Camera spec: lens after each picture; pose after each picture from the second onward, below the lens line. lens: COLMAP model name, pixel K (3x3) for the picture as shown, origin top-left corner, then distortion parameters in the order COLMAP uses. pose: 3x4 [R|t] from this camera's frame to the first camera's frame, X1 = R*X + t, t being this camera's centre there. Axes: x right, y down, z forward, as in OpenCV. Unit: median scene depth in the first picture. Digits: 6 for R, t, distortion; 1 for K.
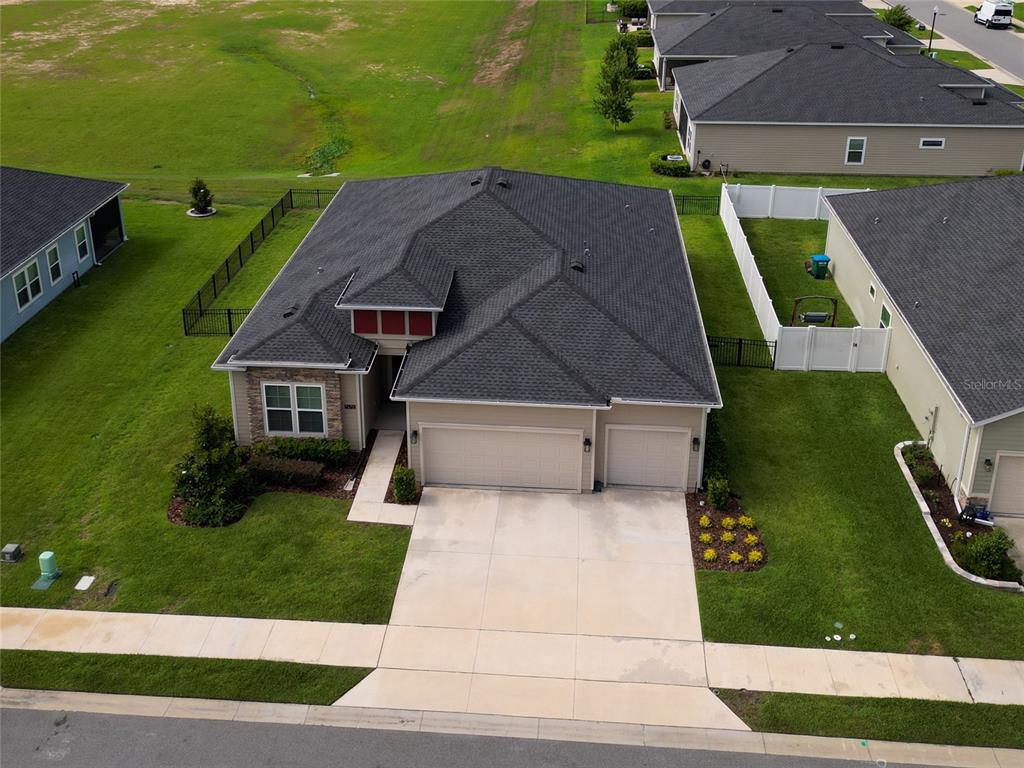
lens RADIAL K [[1097.9, 0, 507.1], [0, 1097.9, 378.8], [0, 0, 1]] dist [0.052868, 0.000000]
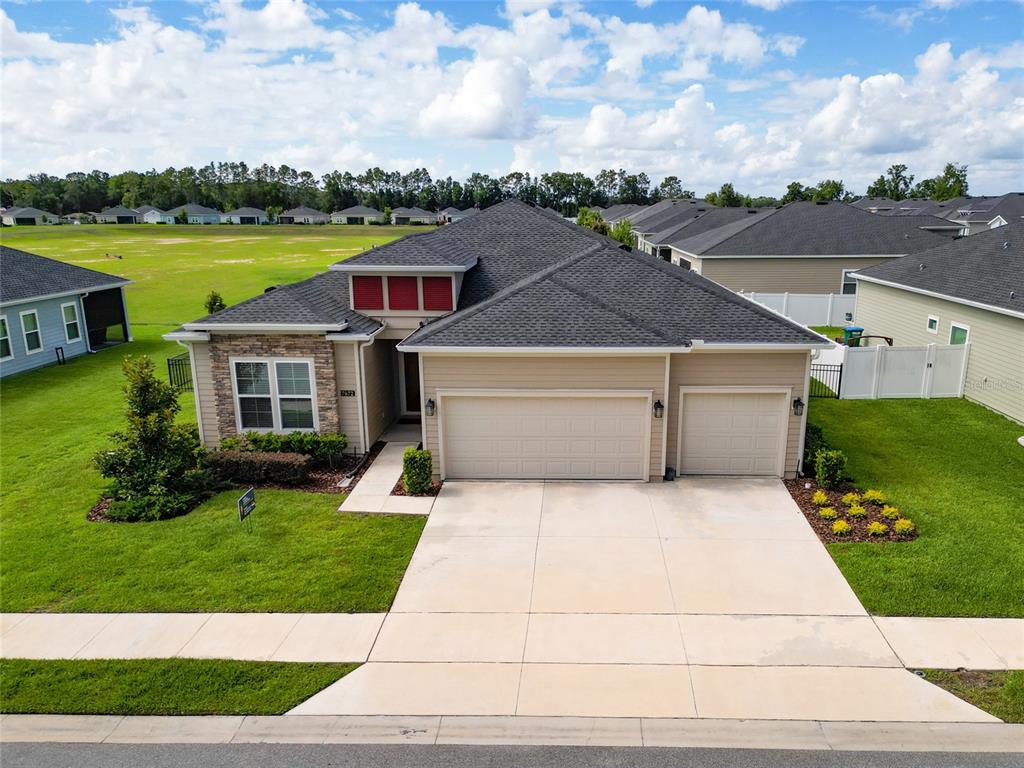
lens RADIAL K [[866.0, 0, 567.7], [0, 866.0, 504.0], [0, 0, 1]] dist [0.059169, -0.039368]
pose [[0.997901, -0.018482, 0.062059, -0.028038], [0.025360, 0.993391, -0.111944, 0.189699], [-0.059580, 0.113283, 0.991775, 0.410025]]
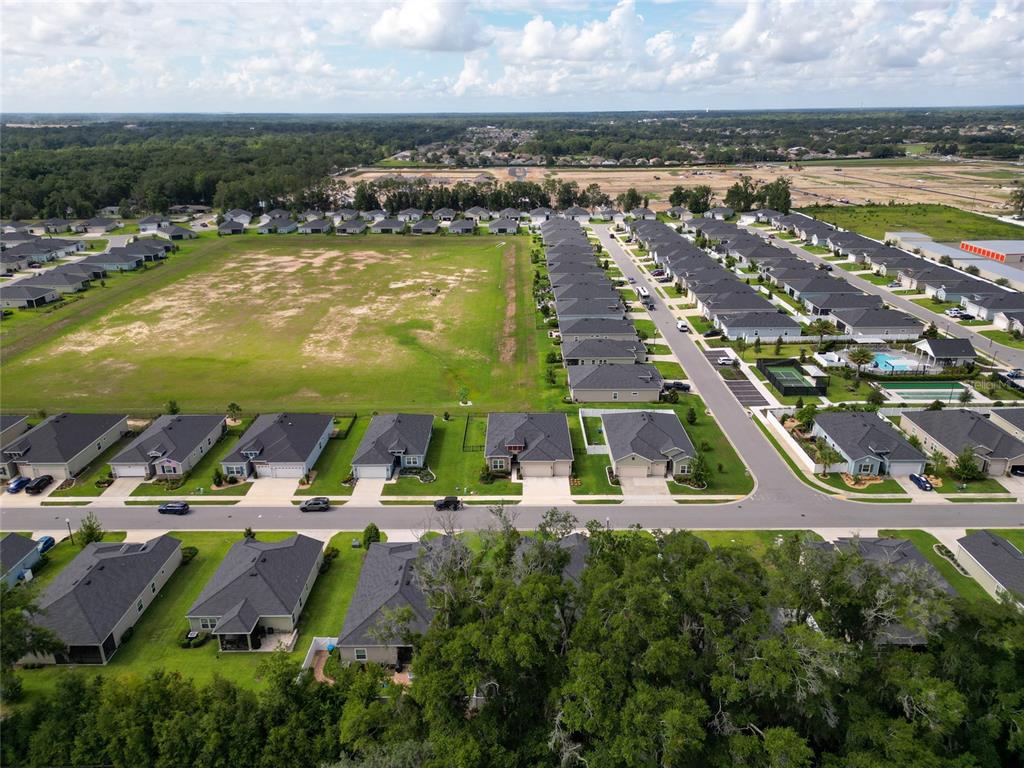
lens RADIAL K [[715.7, 0, 515.9], [0, 715.7, 385.2], [0, 0, 1]] dist [0.006198, 0.000229]
pose [[0.998073, -0.033048, 0.052519, -0.300963], [0.039164, 0.991996, -0.120043, 0.072801], [-0.048131, 0.121869, 0.991379, -2.819370]]
